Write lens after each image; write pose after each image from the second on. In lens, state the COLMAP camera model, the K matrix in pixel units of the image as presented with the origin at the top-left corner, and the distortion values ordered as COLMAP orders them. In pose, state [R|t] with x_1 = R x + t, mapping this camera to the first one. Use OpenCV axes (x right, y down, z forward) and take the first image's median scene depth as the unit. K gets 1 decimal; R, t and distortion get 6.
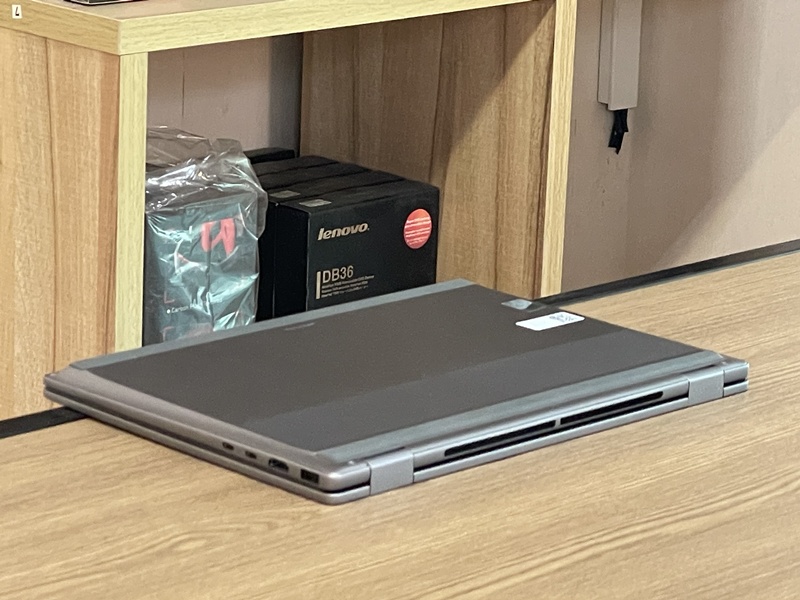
lens RADIAL K [[2980.2, 0, 402.4], [0, 2980.2, 301.0], [0, 0, 1]] dist [0.056401, 0.000000]
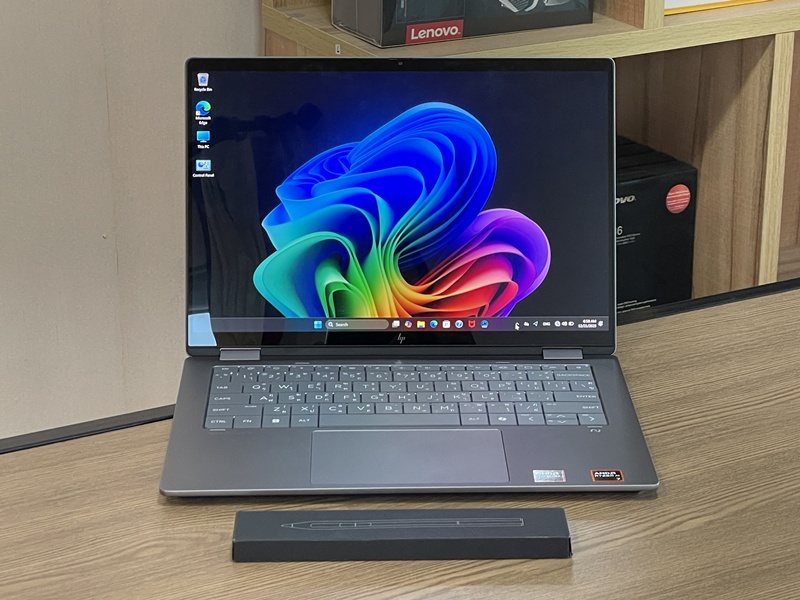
lens RADIAL K [[2017.9, 0, 403.2], [0, 2017.9, 279.2], [0, 0, 1]] dist [0.070514, 0.000000]
pose [[0.957689, 0.060977, -0.281271, 0.168298], [-0.038024, 0.995538, 0.086357, -0.072204], [0.285282, -0.072008, 0.955735, 0.104762]]
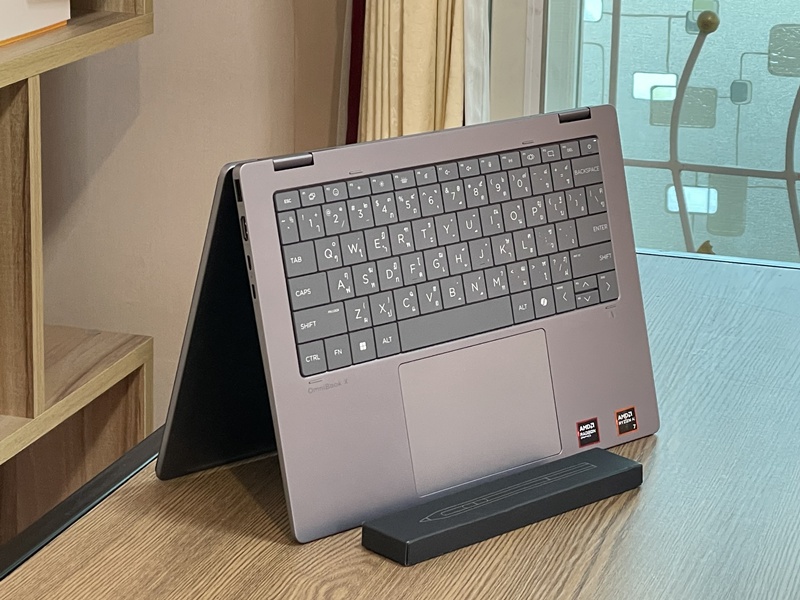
lens RADIAL K [[2225.1, 0, 399.8], [0, 2225.1, 300.6], [0, 0, 1]] dist [0.027445, 0.000000]
pose [[0.889856, -0.139873, 0.434272, -0.252537], [0.125354, 0.990169, 0.062061, -0.053120], [-0.438683, -0.000788, 0.898641, 0.102793]]
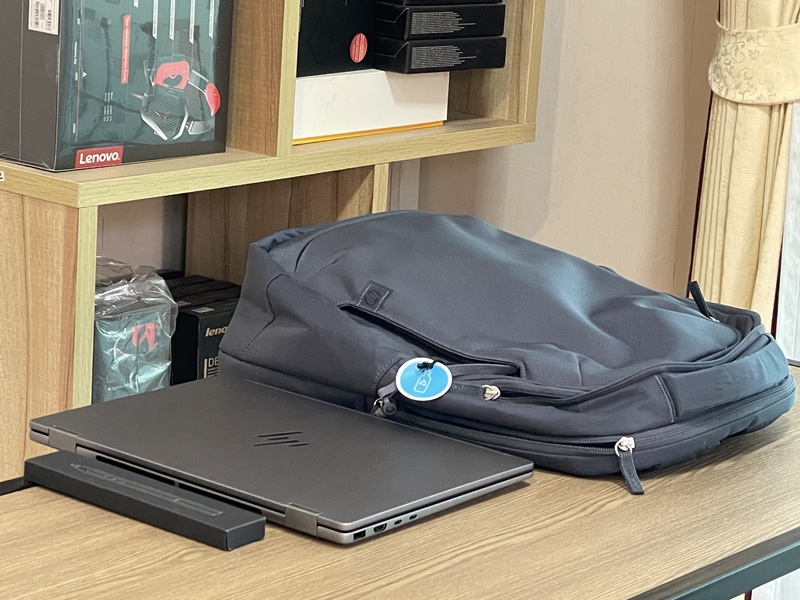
lens RADIAL K [[2219.3, 0, 397.3], [0, 2219.3, 319.2], [0, 0, 1]] dist [0.036553, 0.000000]
pose [[0.995202, -0.003641, 0.097776, -0.045635], [0.005790, 0.999748, -0.021702, -0.005933], [-0.097672, 0.022164, 0.994972, -0.055778]]
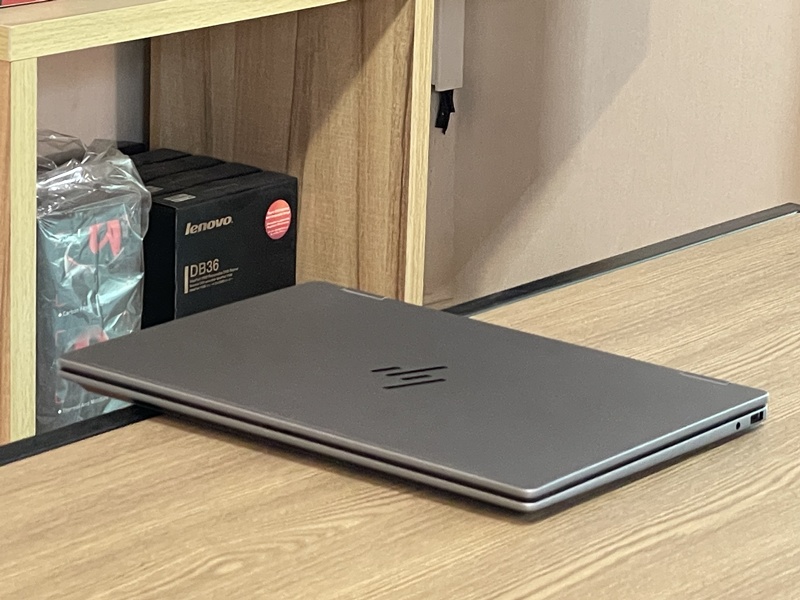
lens RADIAL K [[2980.2, 0, 400.5], [0, 2980.2, 302.0], [0, 0, 1]] dist [0.056401, 0.000000]
pose [[0.994116, -0.035284, 0.102411, -0.067183], [0.033740, 0.999290, 0.016778, -0.013796], [-0.102931, -0.013224, 0.994601, -0.007057]]
